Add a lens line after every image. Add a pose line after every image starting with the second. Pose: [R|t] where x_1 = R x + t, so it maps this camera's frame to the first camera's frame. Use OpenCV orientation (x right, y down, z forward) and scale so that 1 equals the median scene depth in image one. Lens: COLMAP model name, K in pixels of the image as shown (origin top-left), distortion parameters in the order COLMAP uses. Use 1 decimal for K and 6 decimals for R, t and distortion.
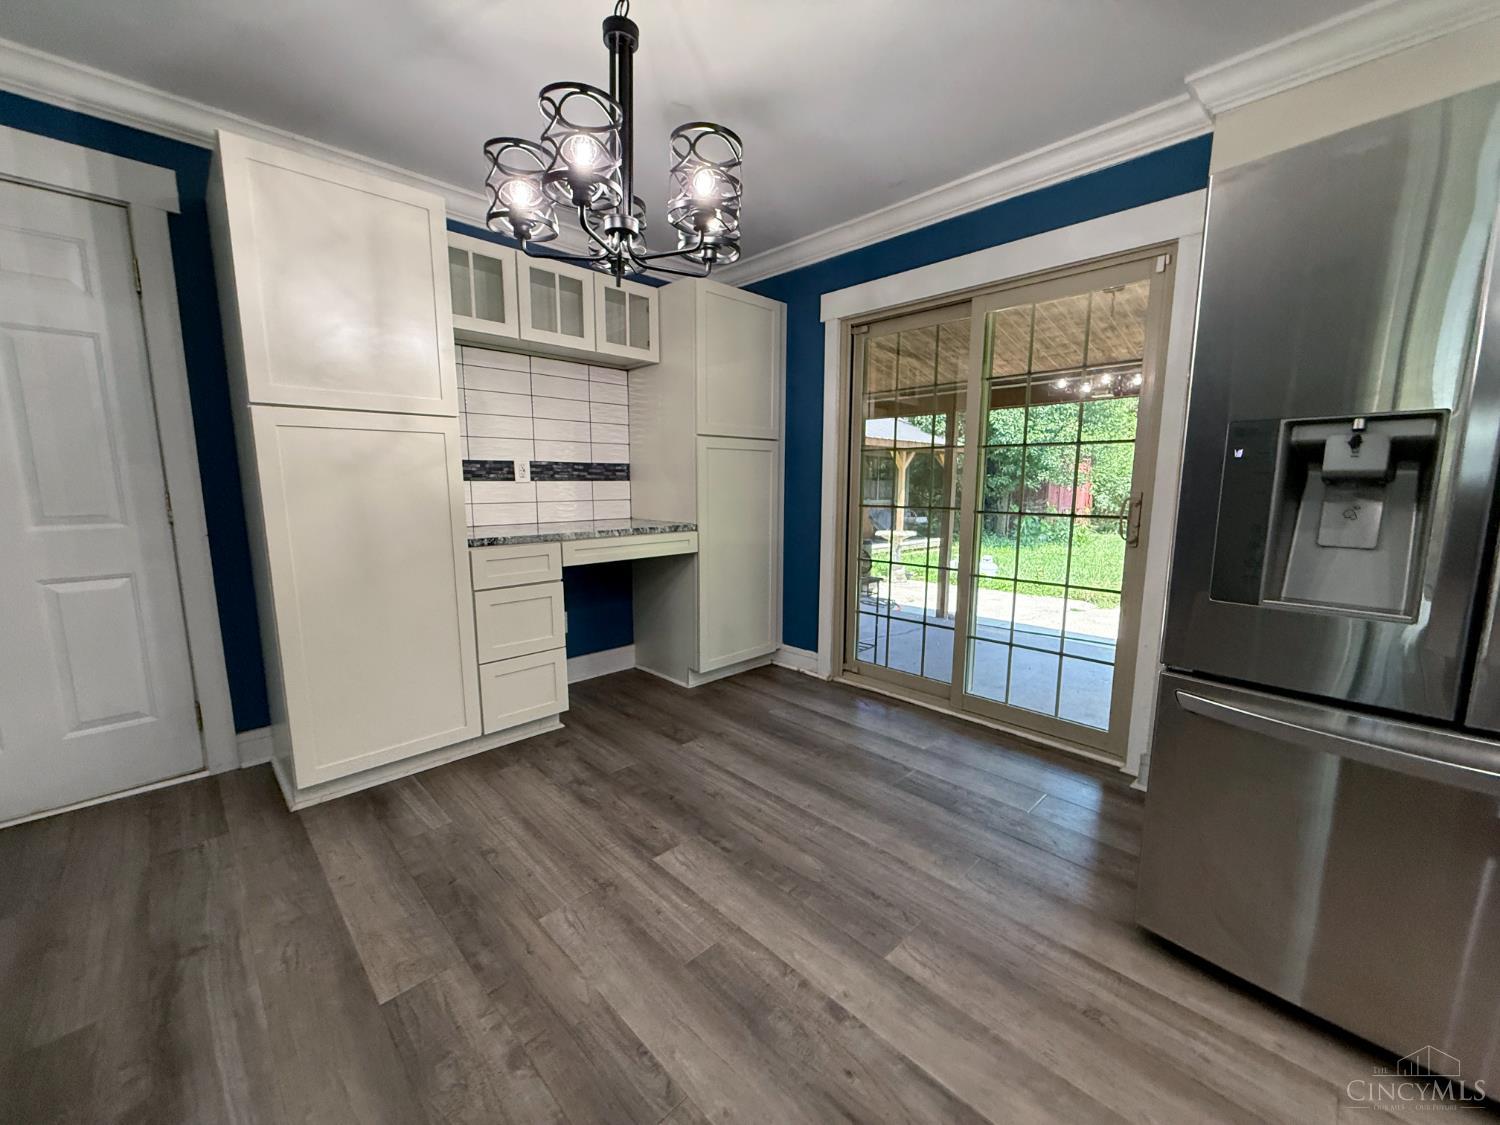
lens RADIAL K [[593.7, 0, 747.1], [0, 593.7, 564.9], [0, 0, 1]] dist [0.000287, -0.000092]
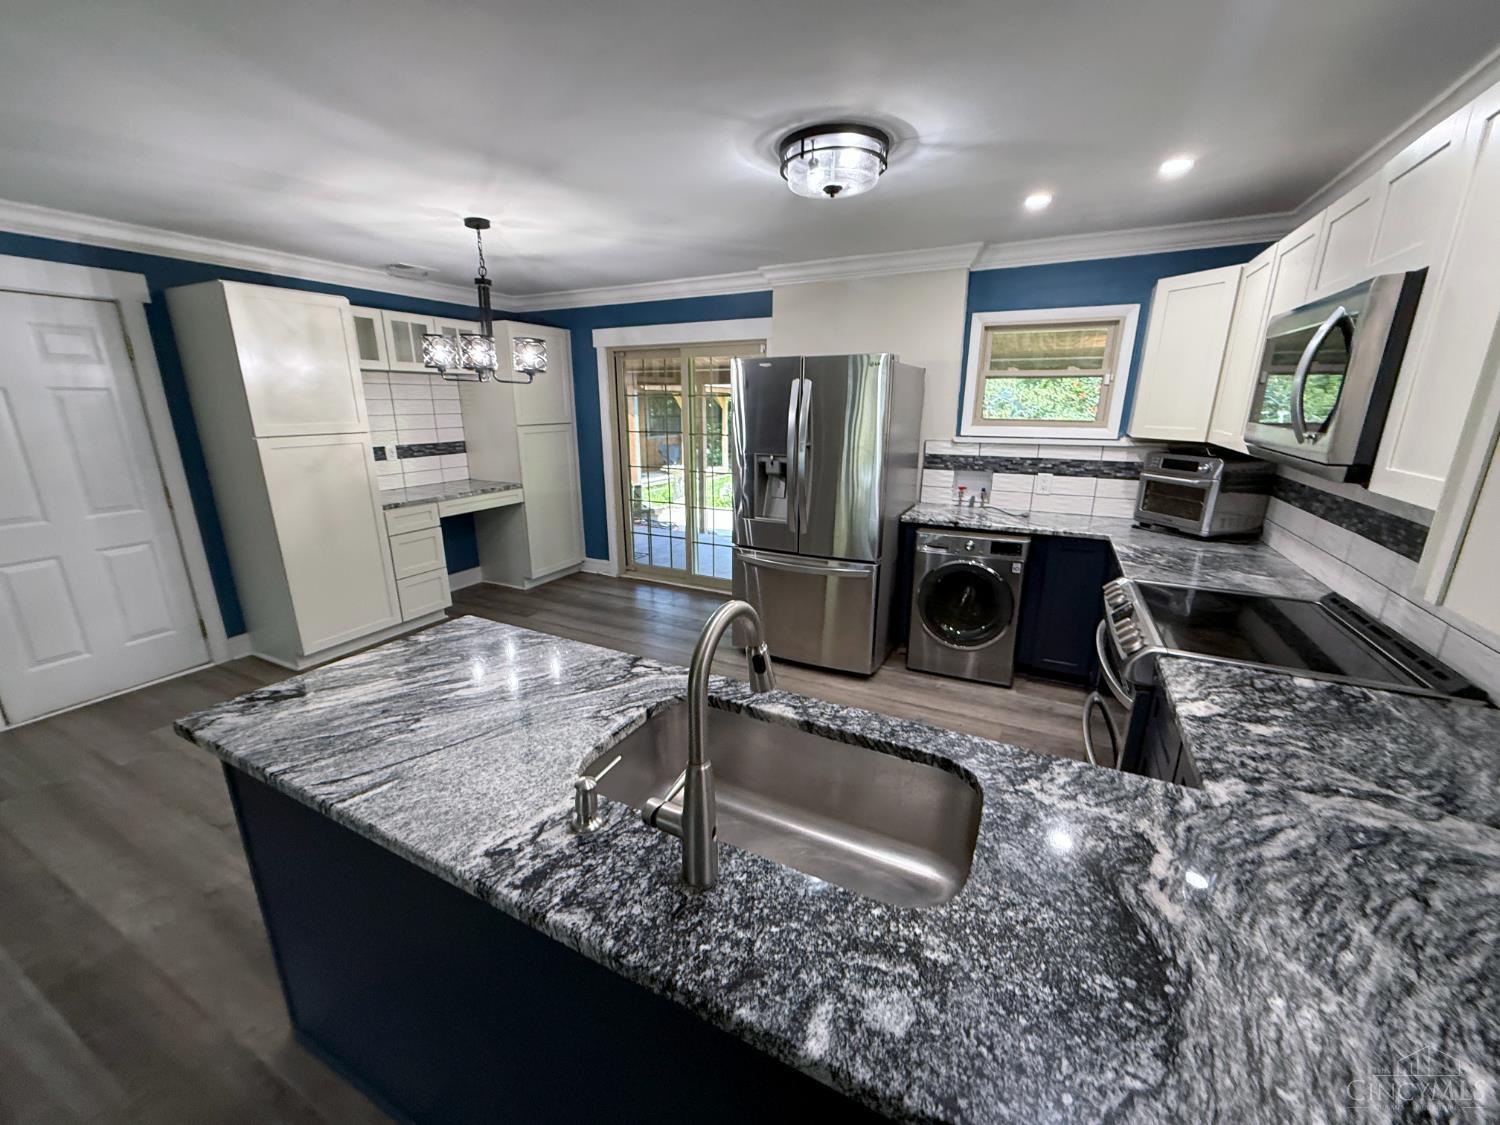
lens RADIAL K [[593.7, 0, 746.4], [0, 593.7, 563.7], [0, 0, 1]] dist [0.000287, -0.000092]
pose [[0.947902, -0.087381, 0.306343, -0.024912], [0.048668, 0.990078, 0.131819, -0.043903], [-0.314823, -0.110042, 0.942750, -0.770047]]
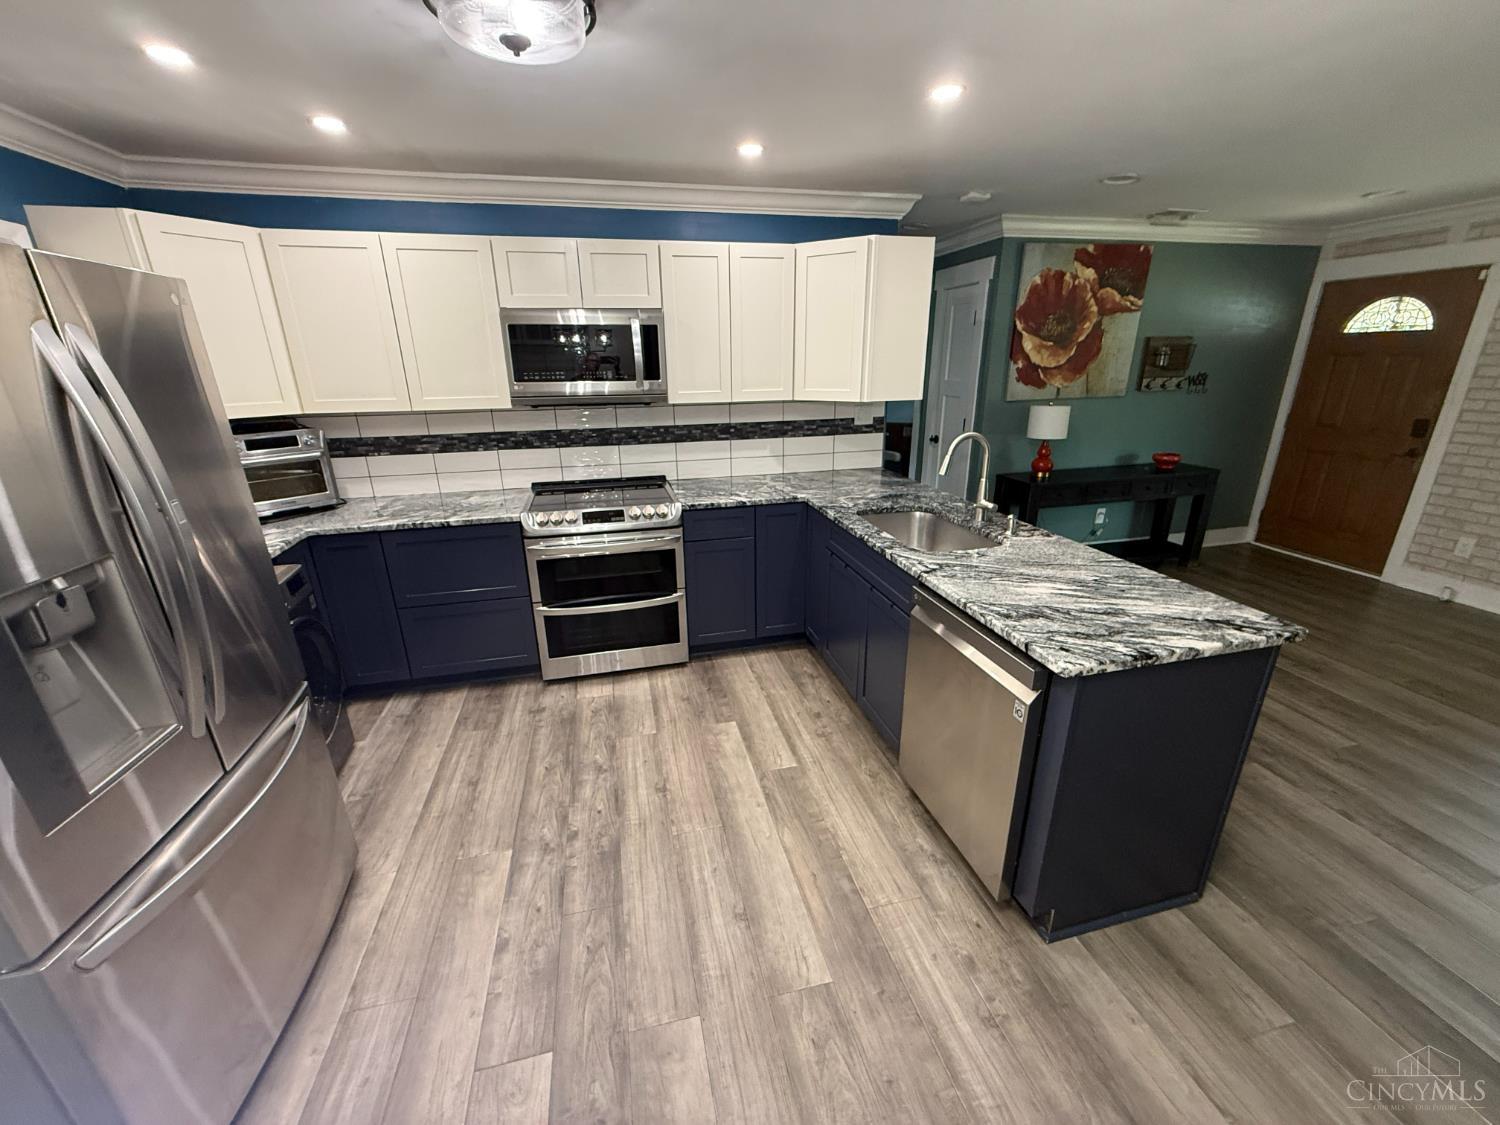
lens RADIAL K [[593.7, 0, 746.8], [0, 593.7, 564.5], [0, 0, 1]] dist [0.000287, -0.000092]
pose [[-0.856276, -0.162981, 0.490132, -0.126462], [0.085539, 0.891066, 0.445741, -0.238364], [-0.509387, 0.423603, -0.749057, 0.471138]]
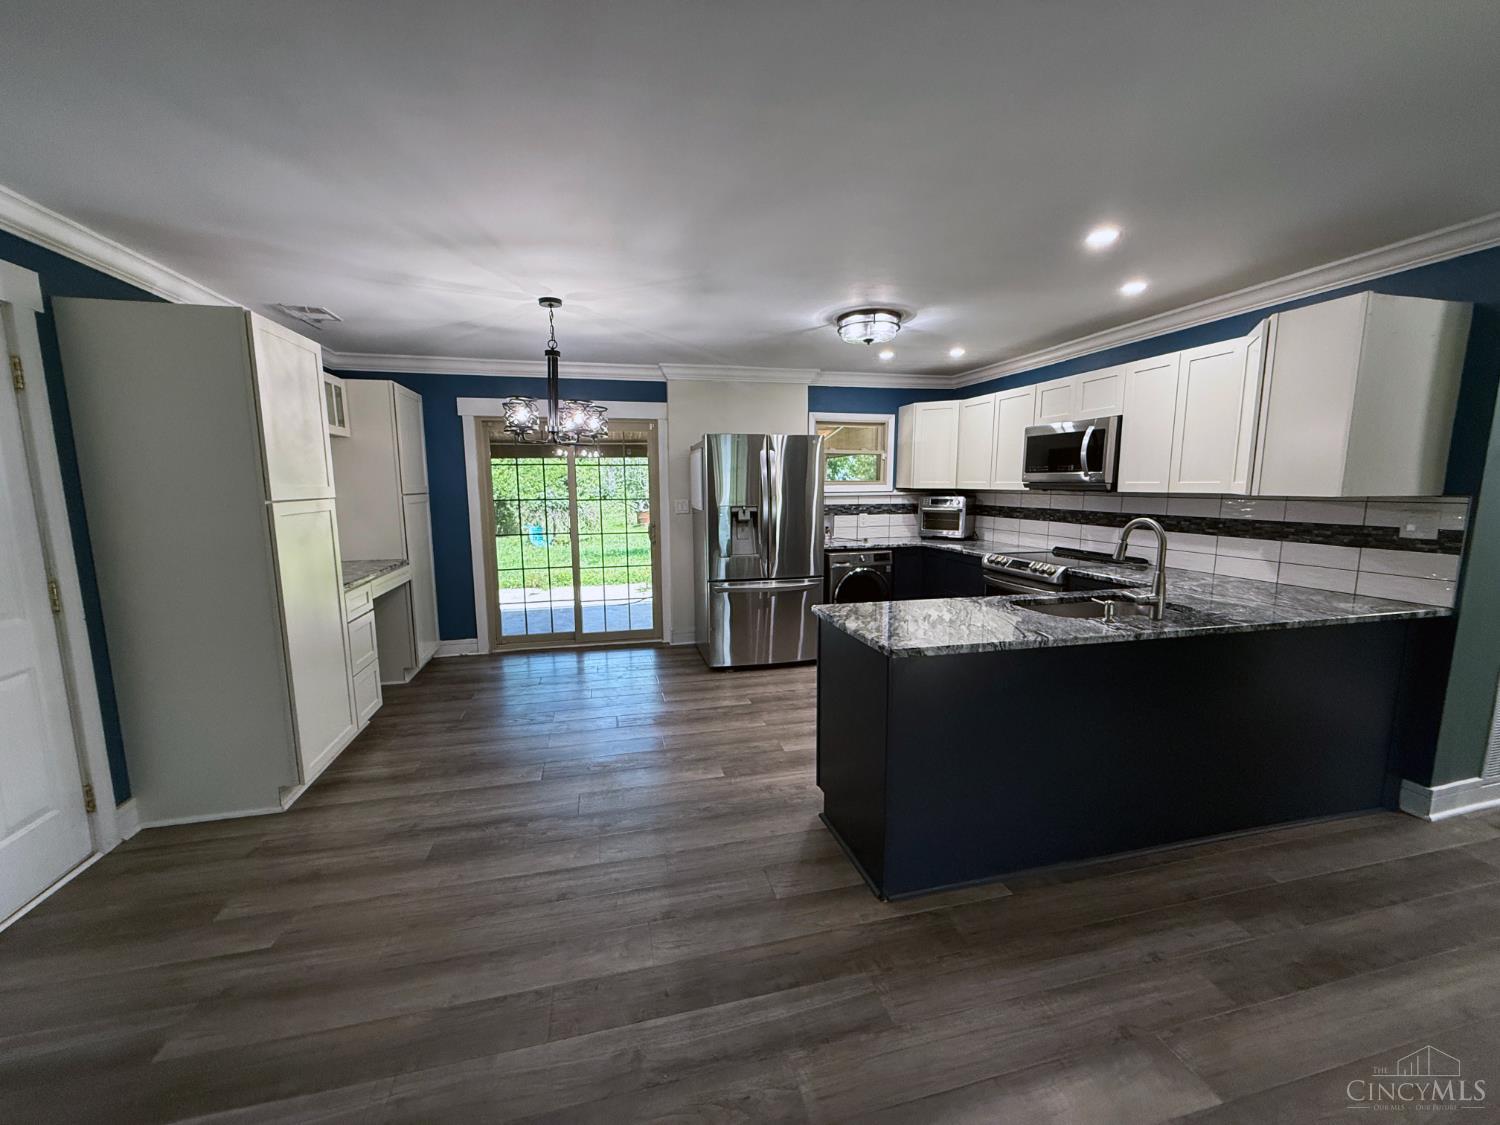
lens RADIAL K [[593.7, 0, 746.2], [0, 593.7, 564.7], [0, 0, 1]] dist [0.000287, -0.000092]
pose [[0.508272, -0.123668, 0.852271, -0.986683], [0.131823, 0.989146, 0.064913, -0.048433], [-0.851048, 0.079356, 0.519057, -0.426253]]
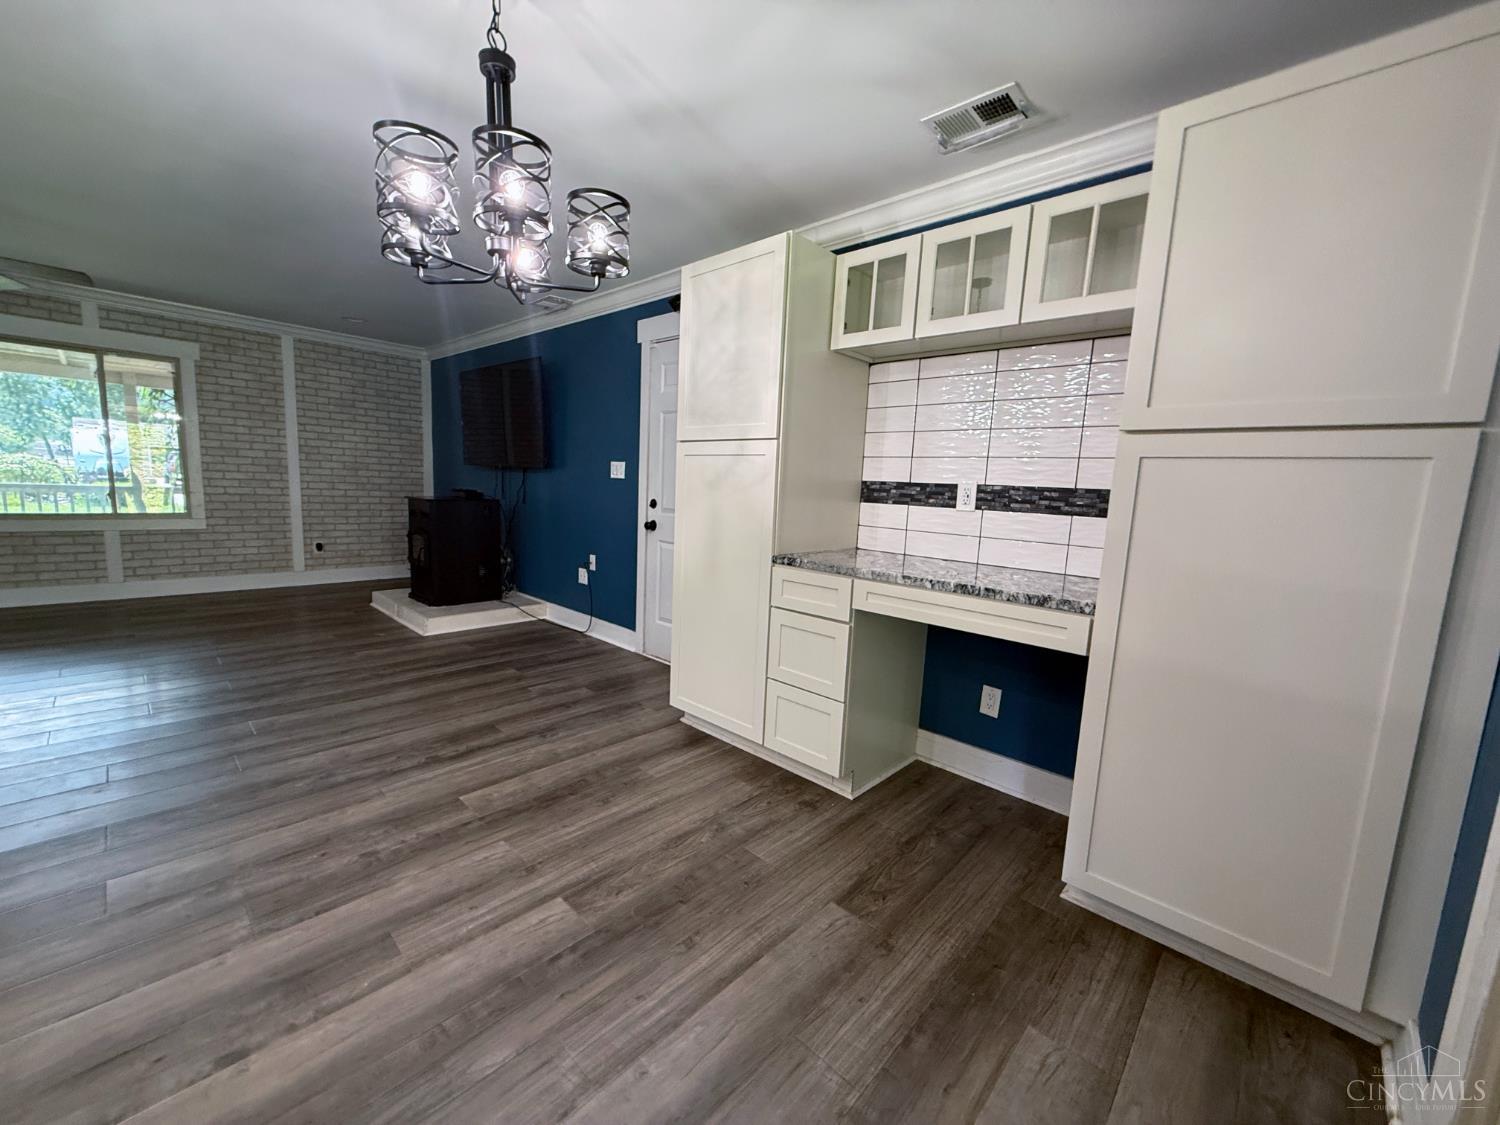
lens RADIAL K [[593.7, 0, 745.9], [0, 593.7, 567.7], [0, 0, 1]] dist [0.000287, -0.000092]
pose [[0.040596, 0.135728, -0.989914, 0.476477], [-0.192552, 0.973223, 0.125543, -0.122583], [0.980447, 0.185513, 0.065644, 0.761215]]
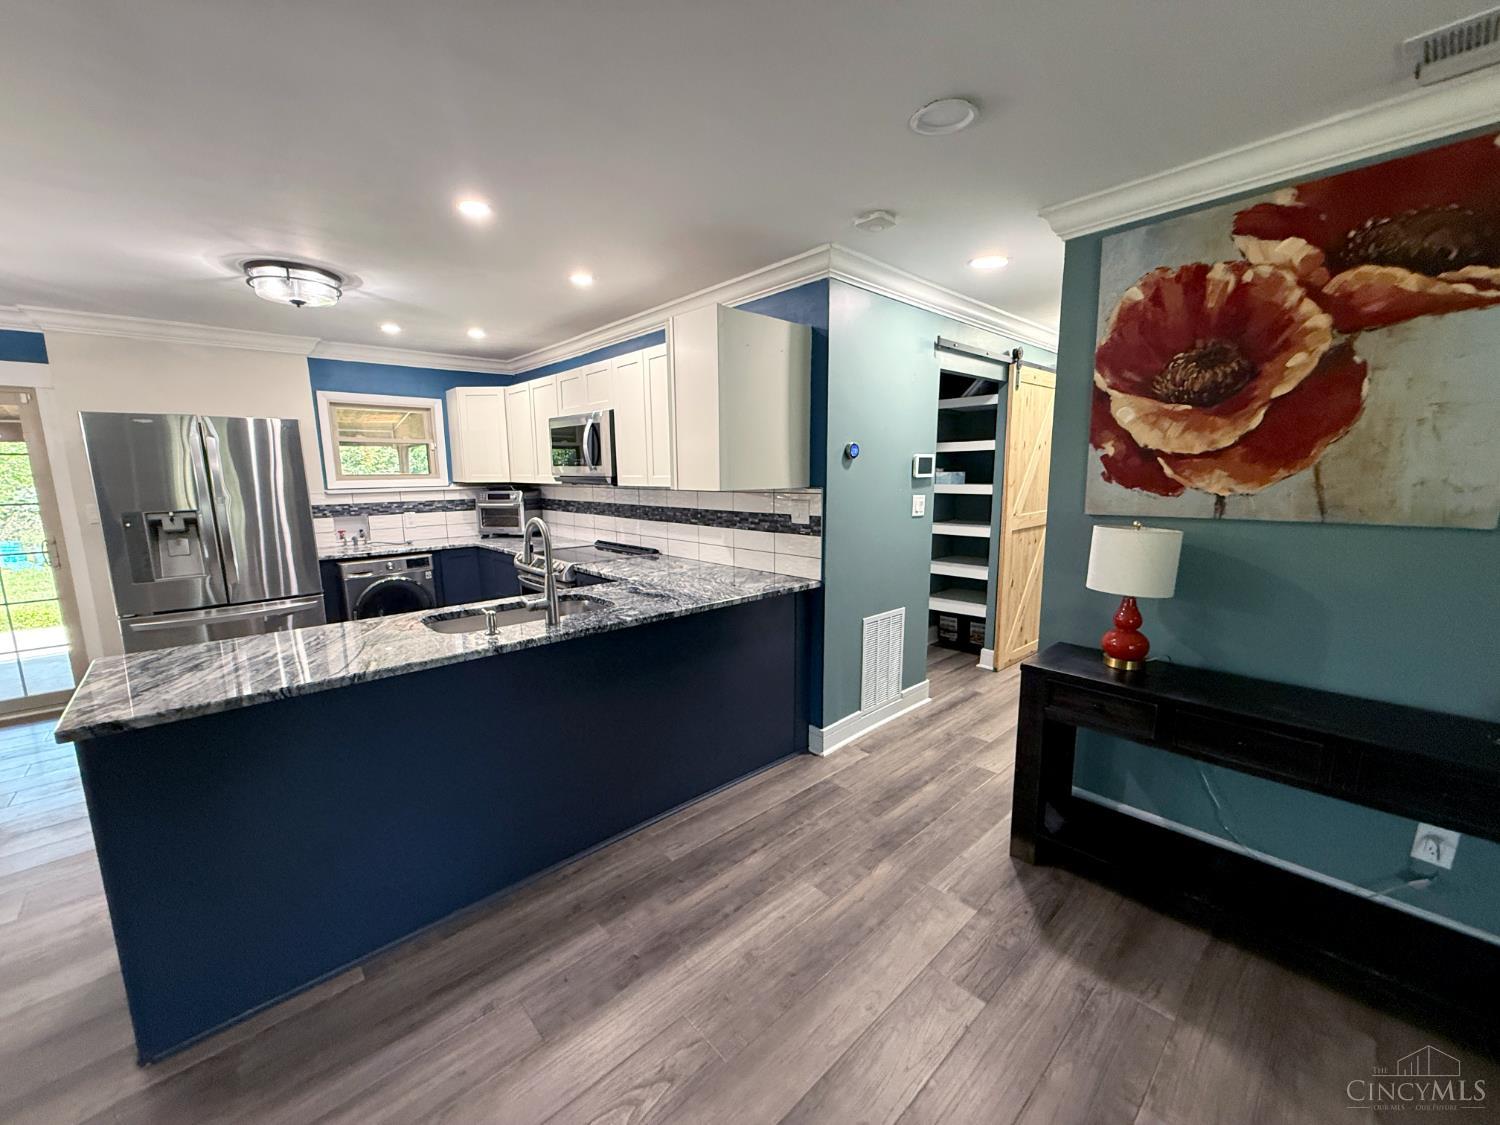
lens RADIAL K [[593.7, 0, 746.3], [0, 593.7, 563.5], [0, 0, 1]] dist [0.000287, -0.000092]
pose [[0.030746, -0.160605, 0.986540, -0.752483], [0.155814, 0.975710, 0.153986, -0.002408], [-0.987308, 0.148983, 0.055023, -0.799748]]
